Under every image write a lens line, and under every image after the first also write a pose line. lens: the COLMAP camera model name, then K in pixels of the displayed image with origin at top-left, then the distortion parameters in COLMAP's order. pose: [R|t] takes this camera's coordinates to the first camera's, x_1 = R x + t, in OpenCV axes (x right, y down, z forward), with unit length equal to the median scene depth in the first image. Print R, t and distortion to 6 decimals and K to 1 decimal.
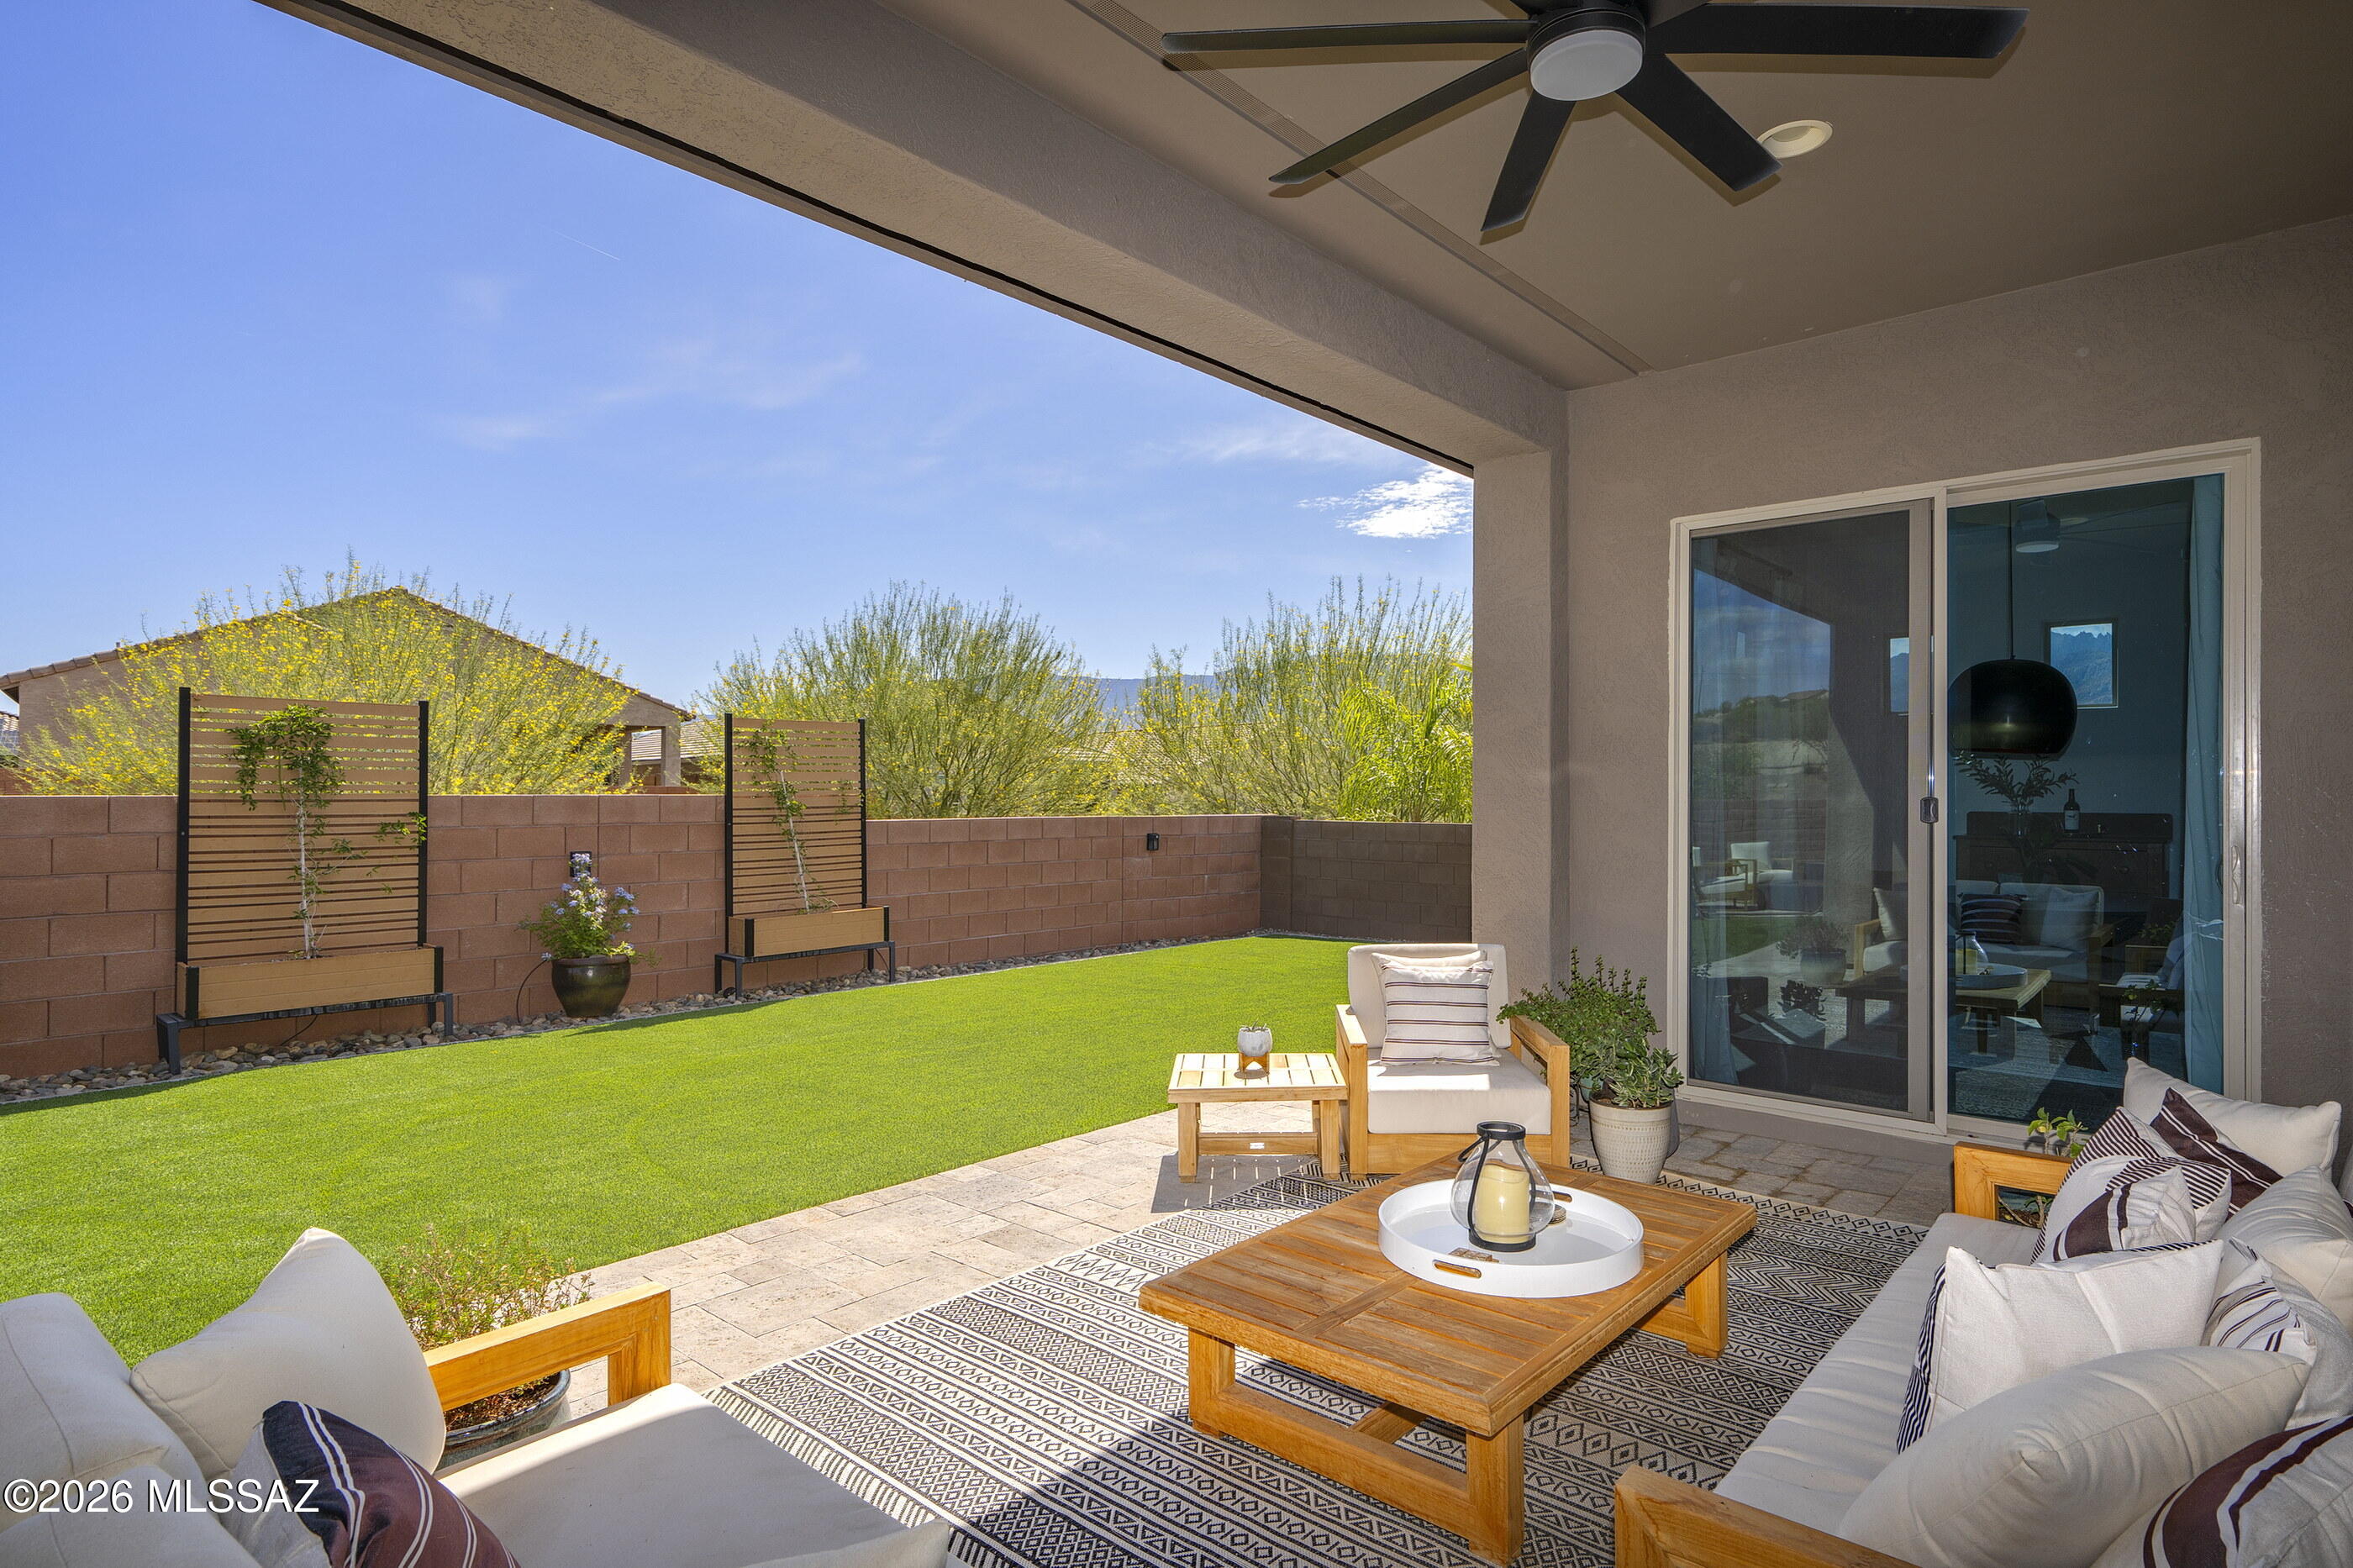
lens RADIAL K [[1218.4, 0, 1176.5], [0, 1218.4, 784.0], [0, 0, 1]] dist [0.000197, 0.000128]
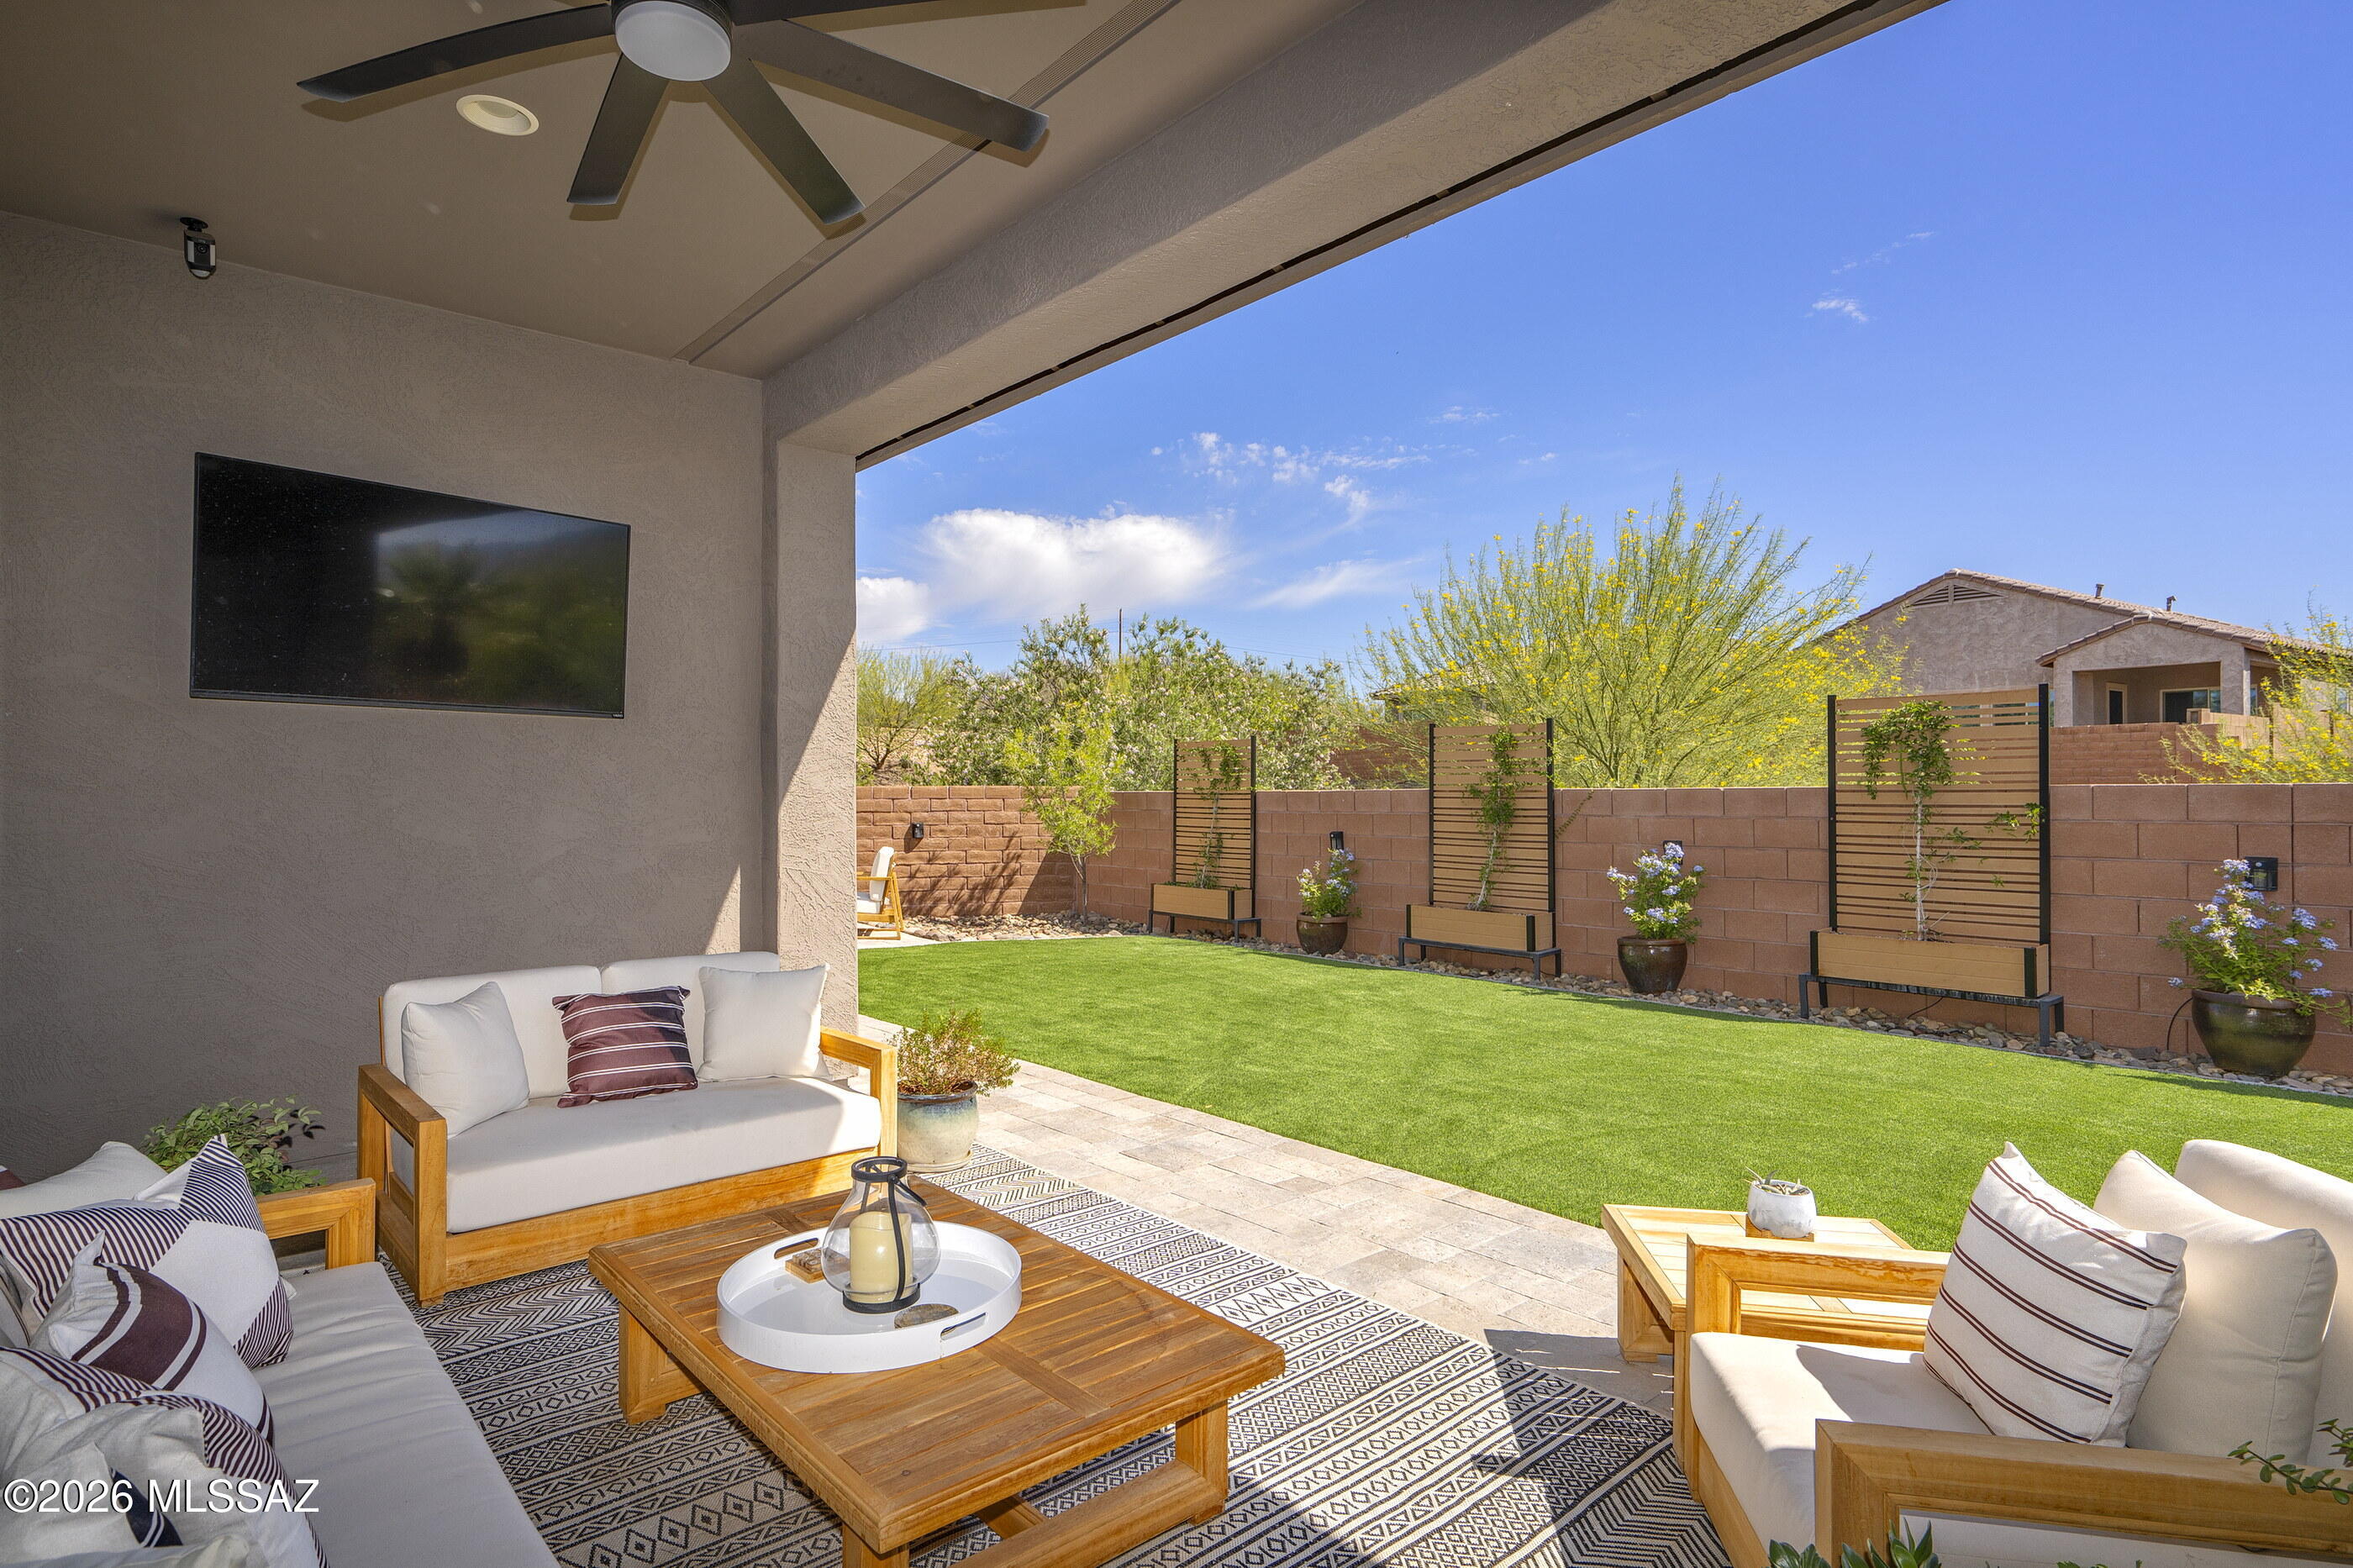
lens RADIAL K [[1218.4, 0, 1176.5], [0, 1218.4, 784.0], [0, 0, 1]] dist [0.000197, 0.000128]
pose [[-0.118539, -0.005298, -0.992935, 0.420497], [0.014464, 0.999870, -0.007062, 0.005958], [0.992844, -0.015199, -0.118447, 0.496484]]
